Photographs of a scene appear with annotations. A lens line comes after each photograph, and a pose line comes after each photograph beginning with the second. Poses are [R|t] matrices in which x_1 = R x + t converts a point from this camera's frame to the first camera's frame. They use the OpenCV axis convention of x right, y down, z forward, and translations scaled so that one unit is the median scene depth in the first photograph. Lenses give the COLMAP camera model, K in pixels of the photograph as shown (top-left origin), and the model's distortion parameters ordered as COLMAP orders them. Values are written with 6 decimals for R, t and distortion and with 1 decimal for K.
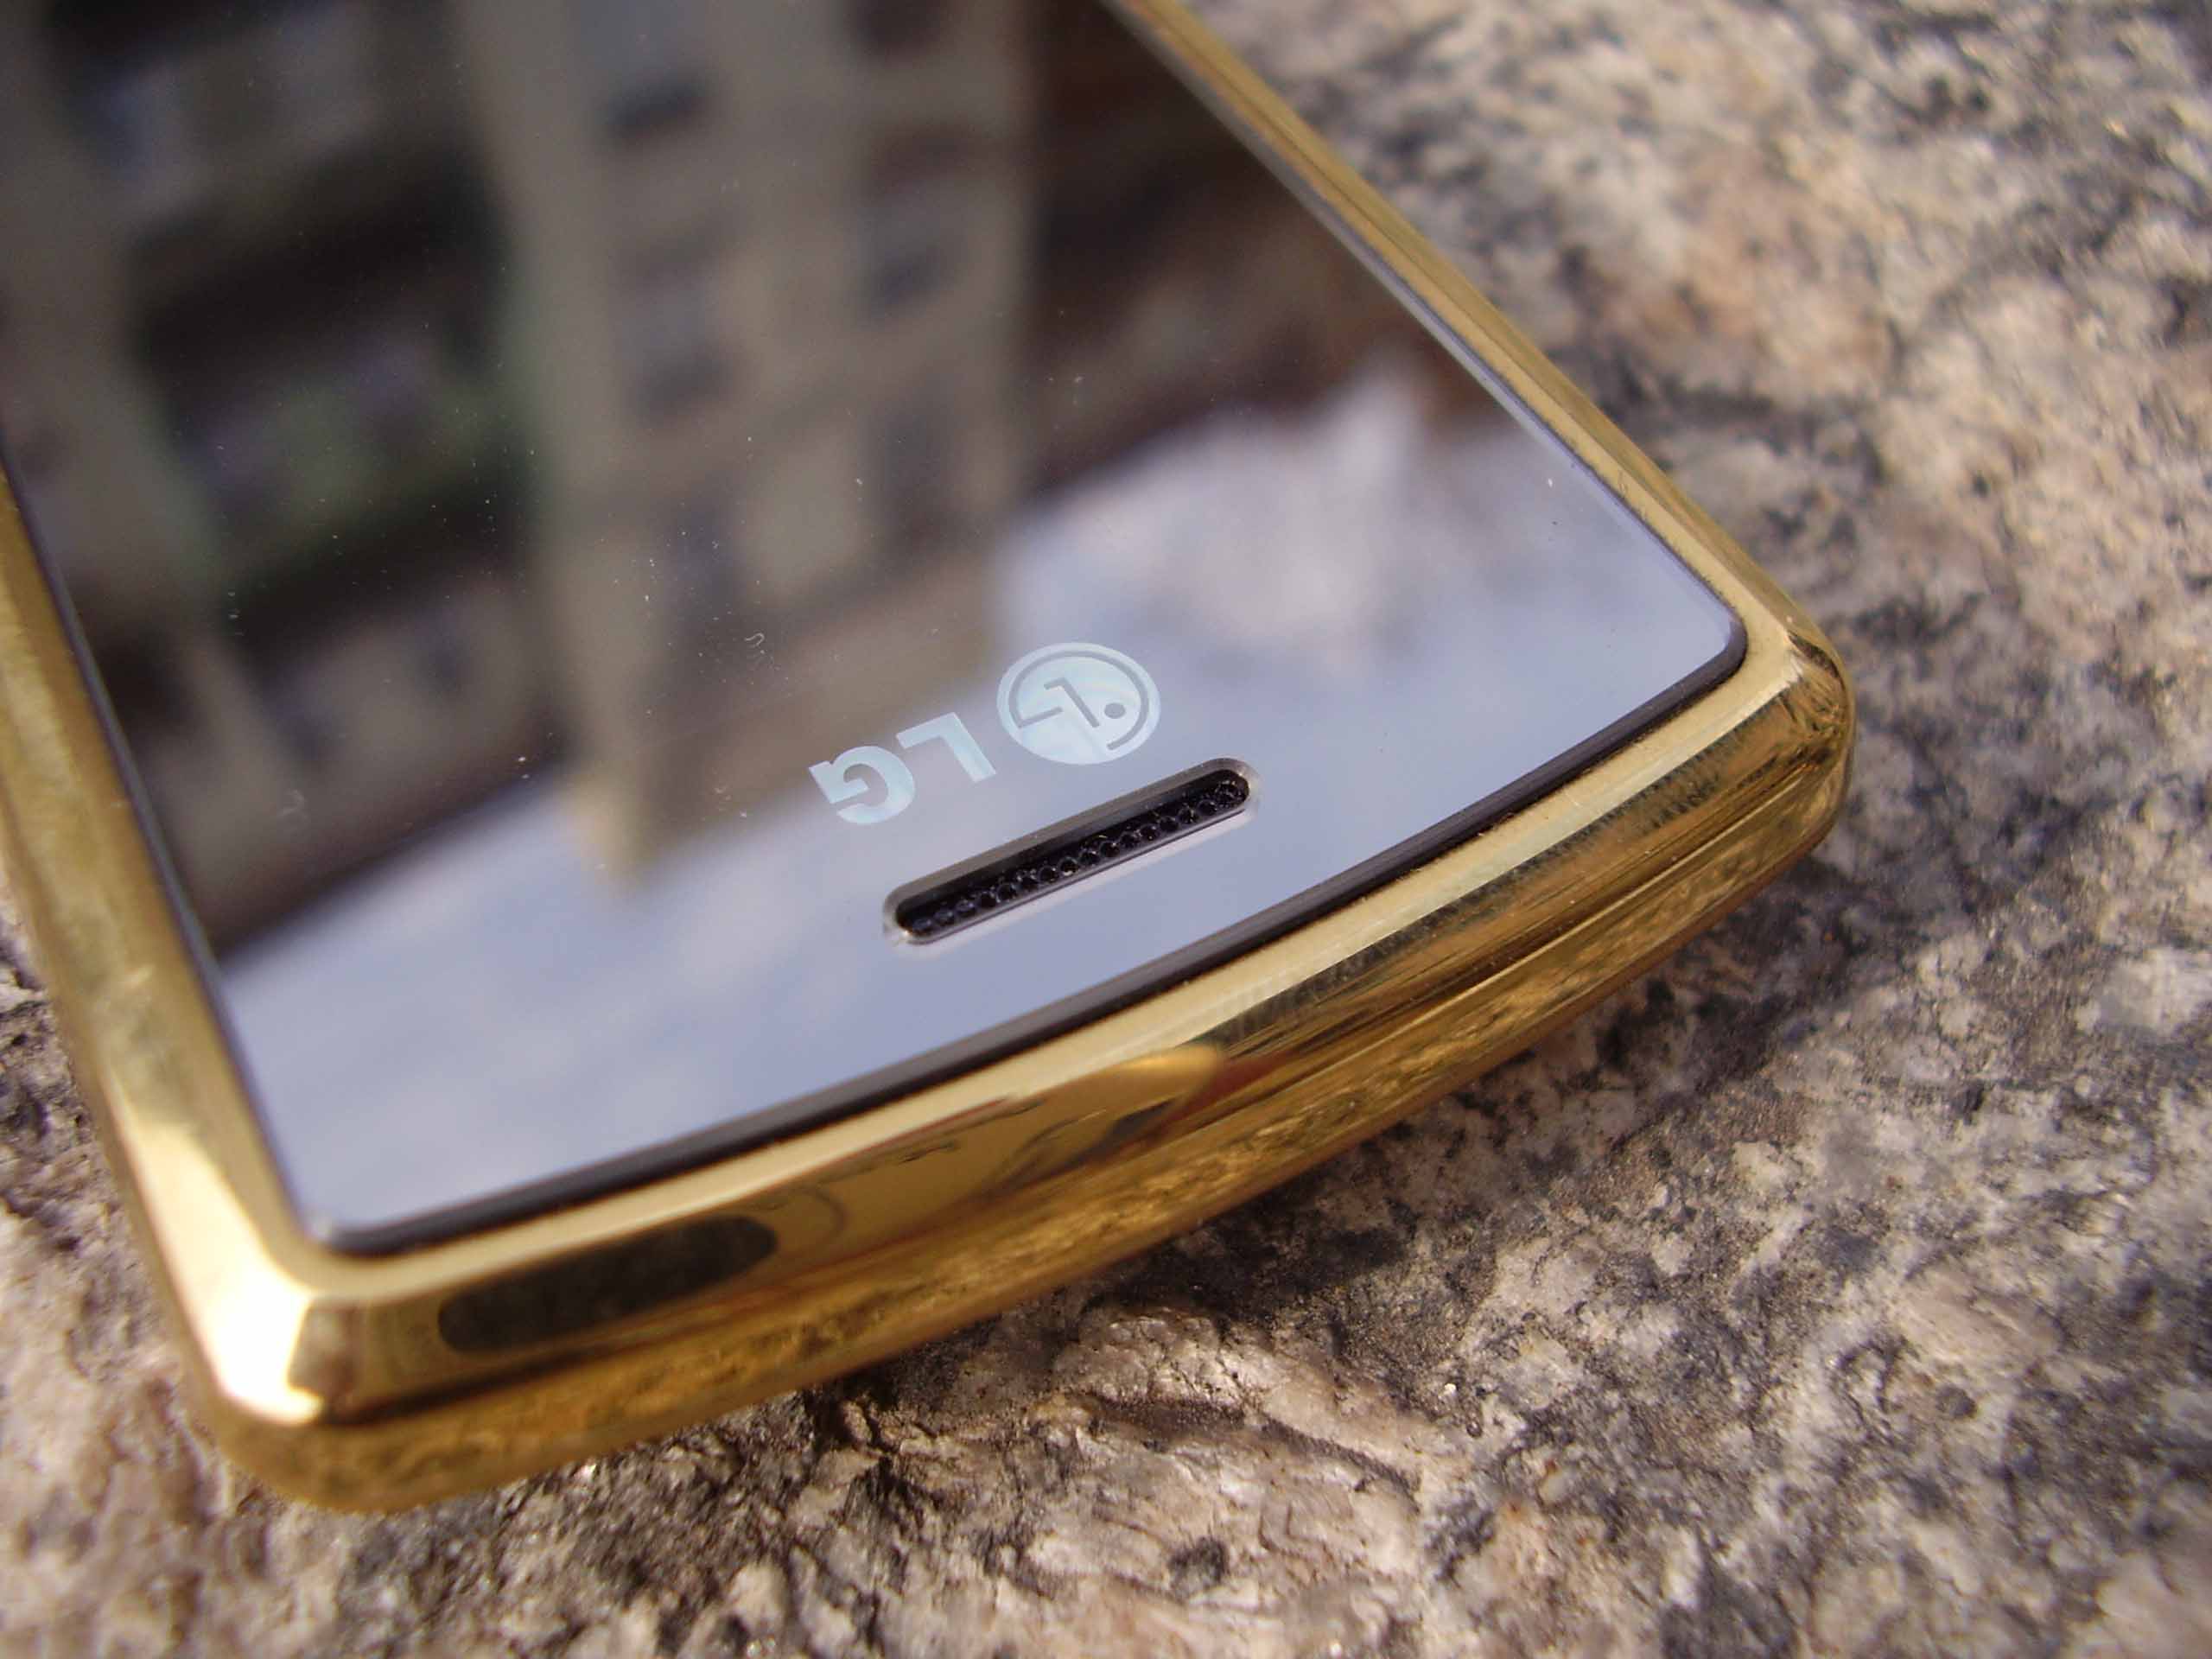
lens RADIAL K [[2365.7, 0, 1106.0], [0, 2365.7, 829.5], [0, 0, 1]] dist [-0.131293, 0.002054]
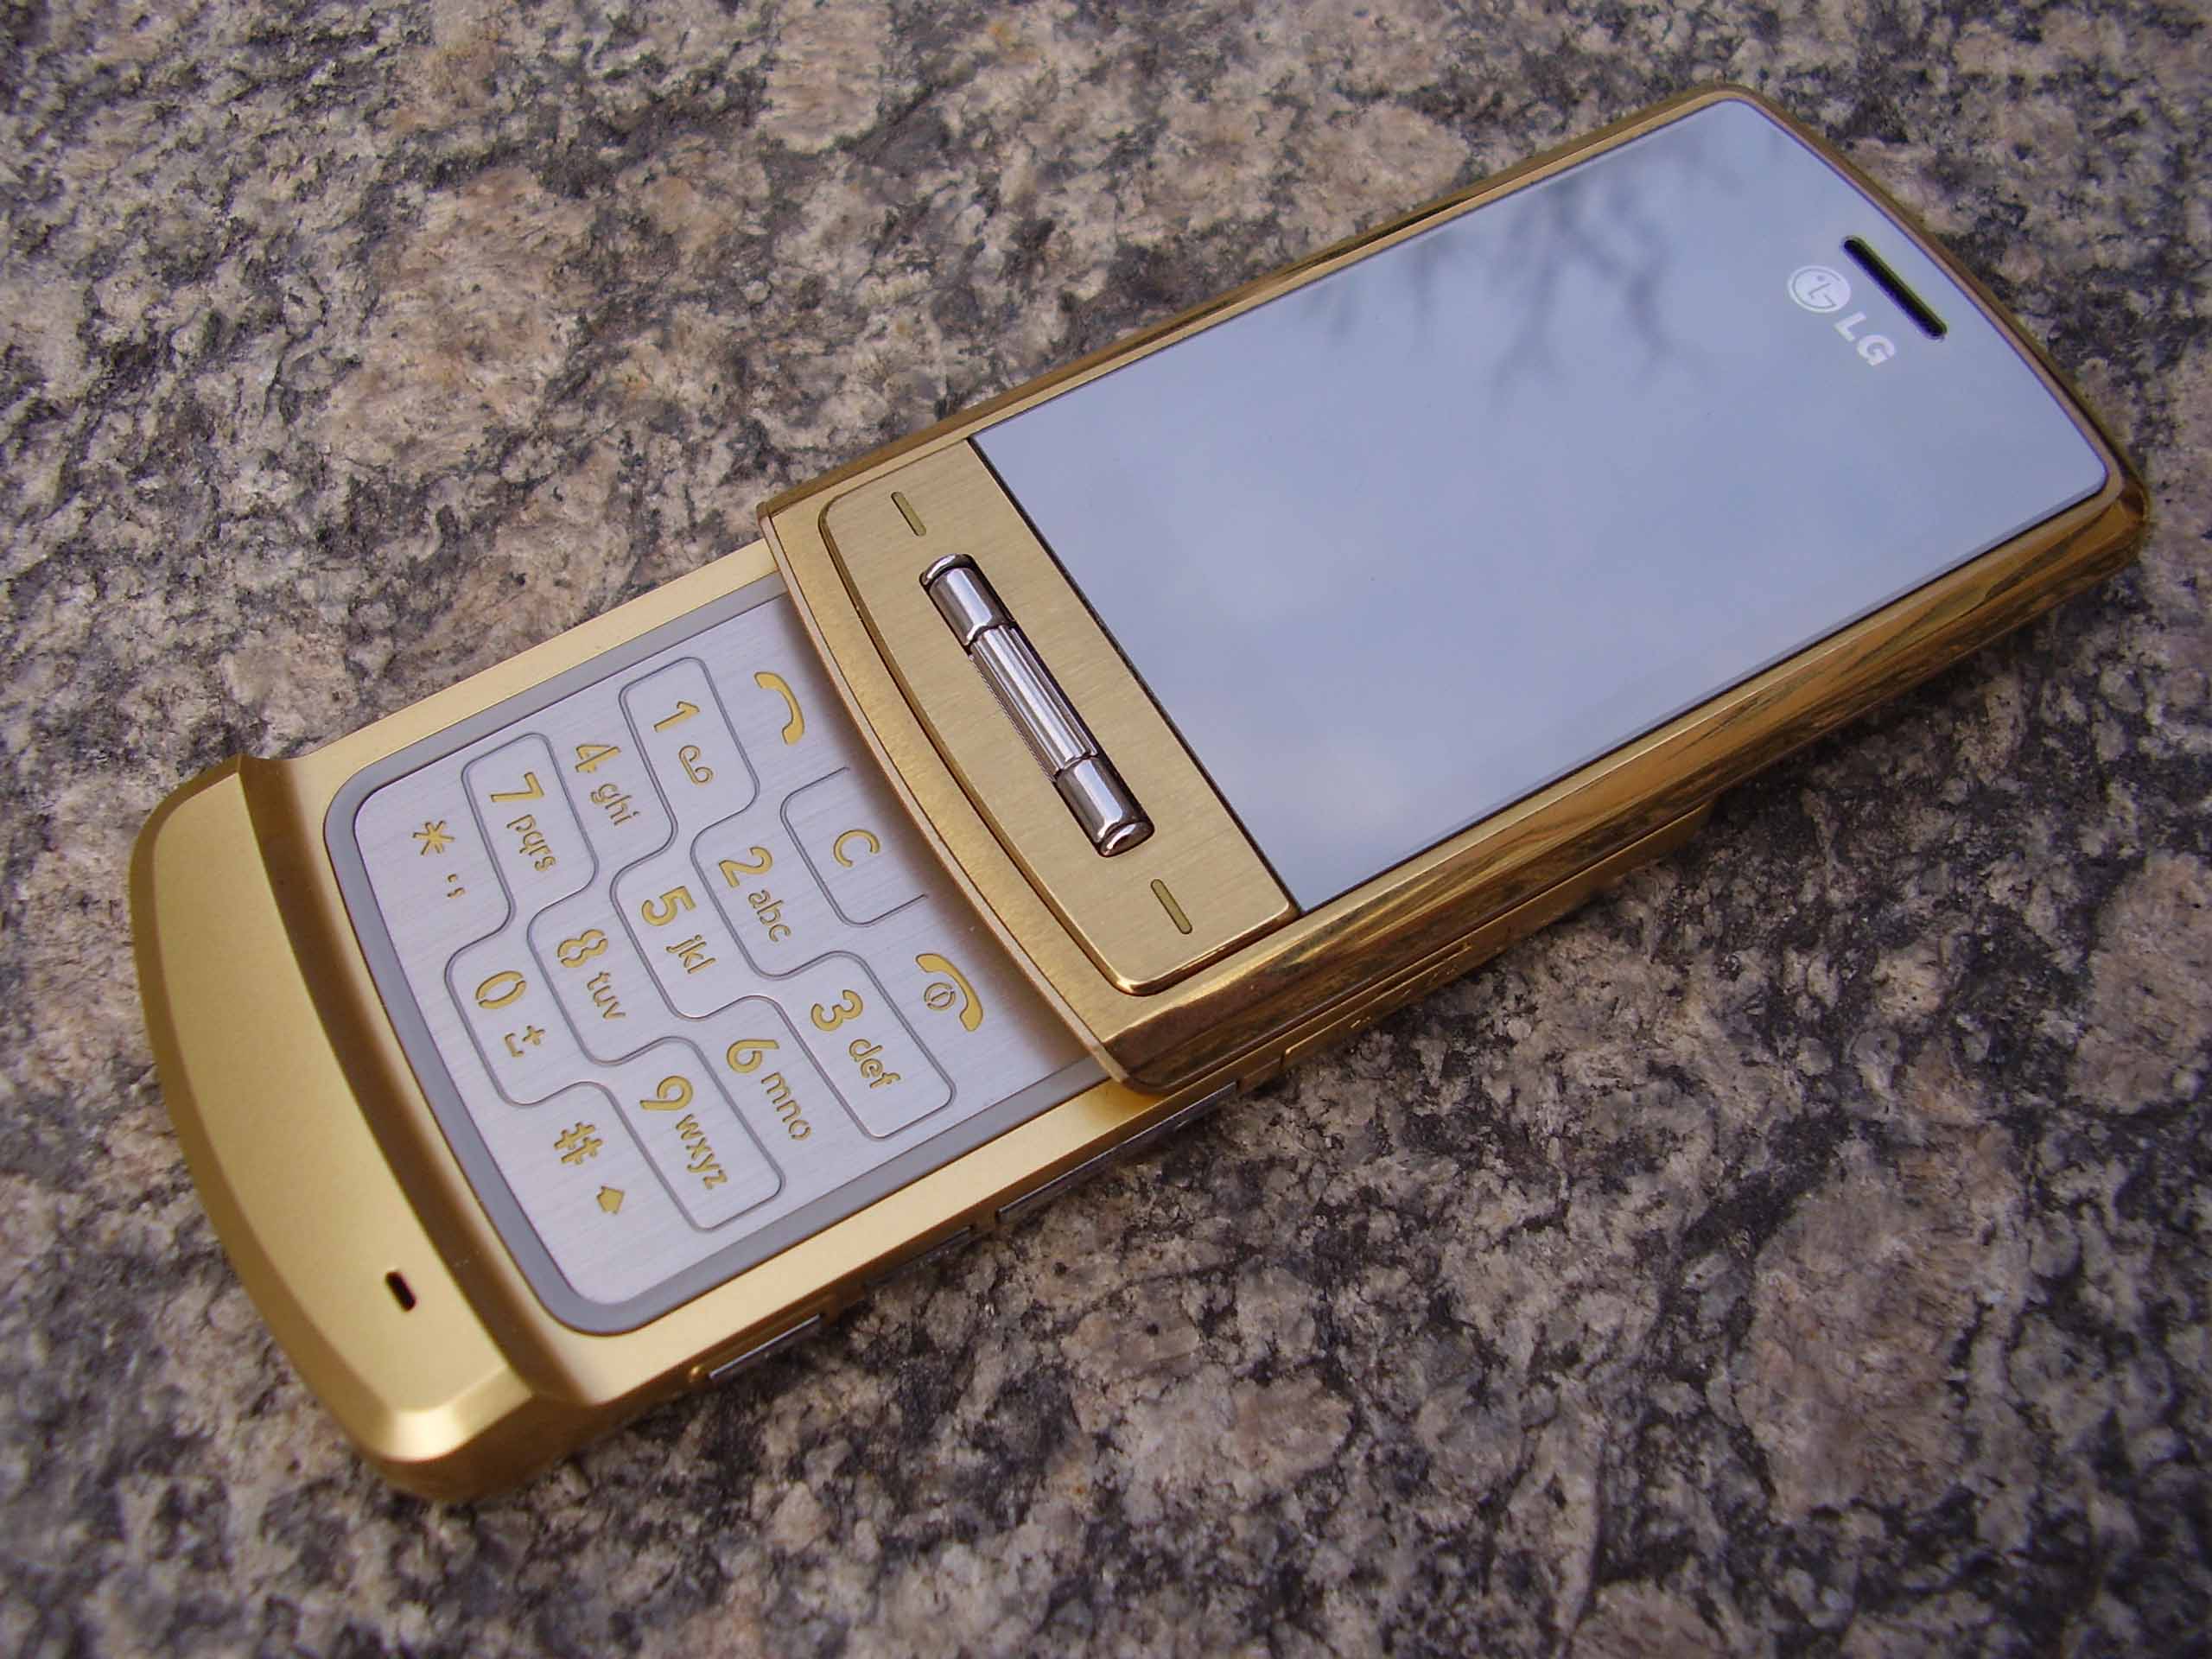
lens RADIAL K [[2419.0, 0, 1106.0], [0, 2419.0, 829.5], [0, 0, 1]] dist [-0.130478, 0.030132]
pose [[0.780760, -0.562471, 0.272103, -0.414606], [0.505819, 0.824631, 0.253242, 1.061354], [-0.366826, -0.060086, 0.928347, -2.505117]]
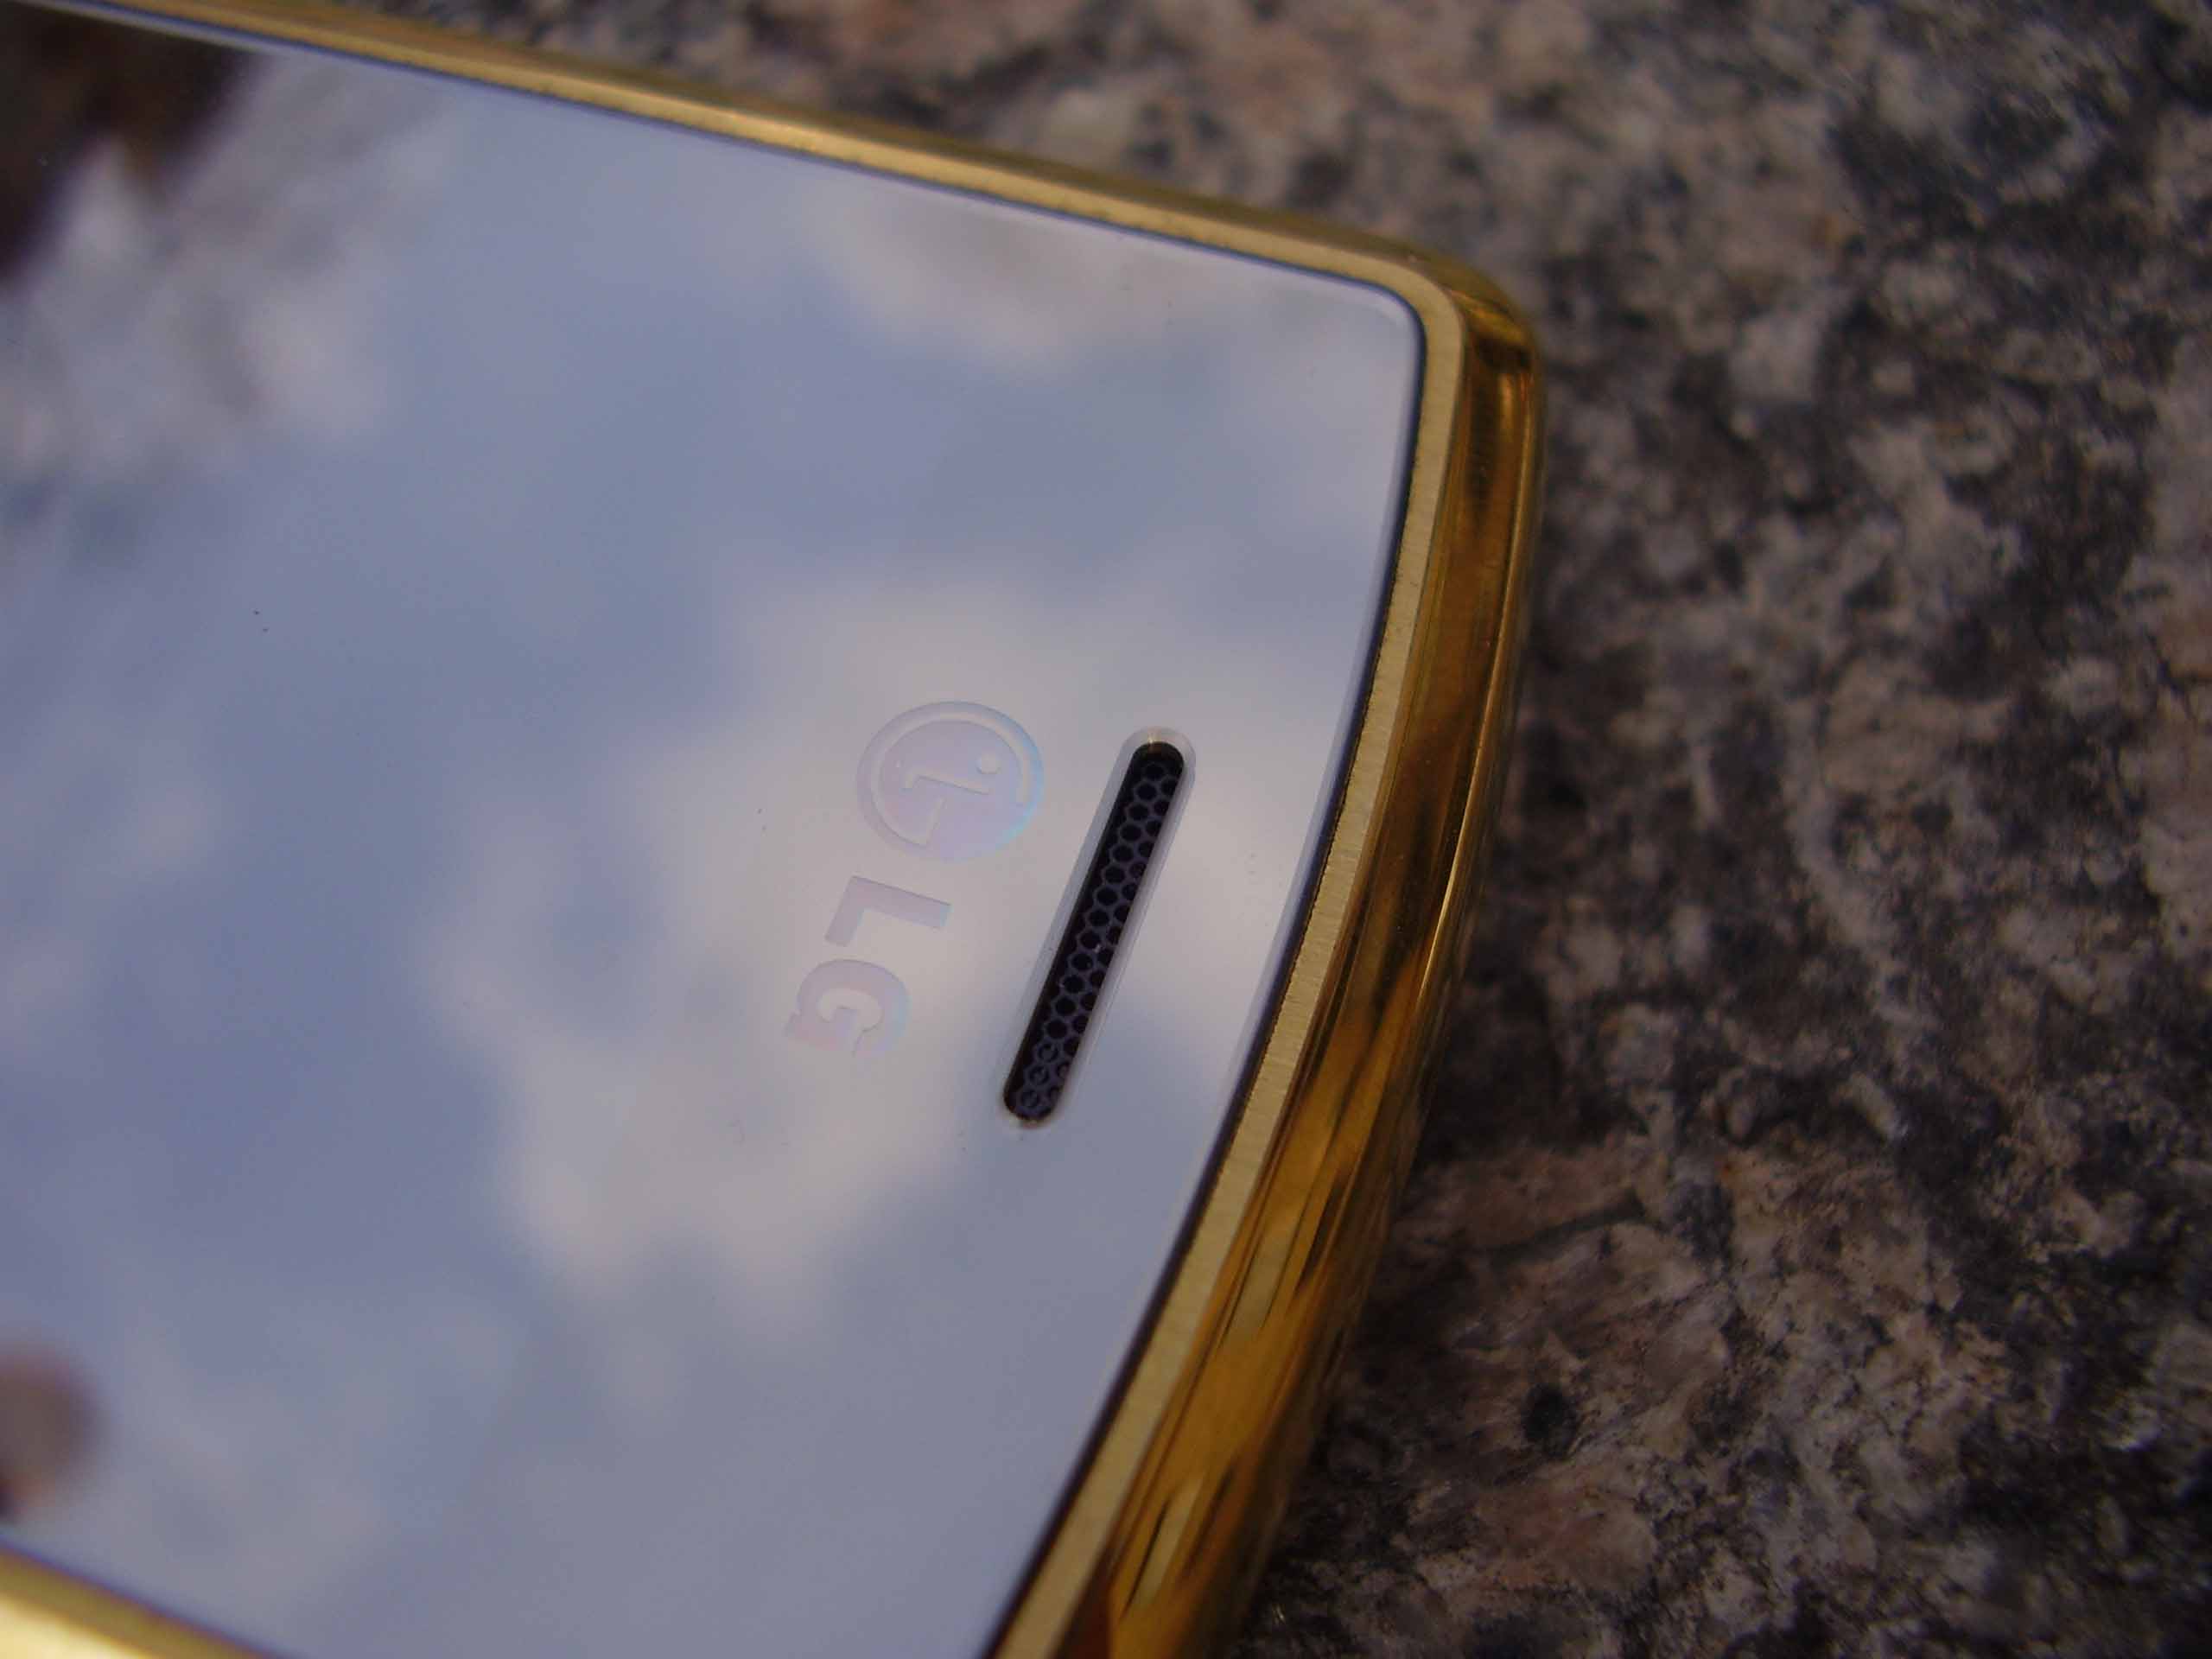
lens RADIAL K [[2365.7, 0, 1106.0], [0, 2365.7, 829.5], [0, 0, 1]] dist [-0.131293, 0.002054]
pose [[0.746080, -0.598557, 0.291708, -0.227932], [0.543756, 0.800543, 0.251913, -0.220608], [-0.384309, -0.029330, 0.922739, 0.168457]]
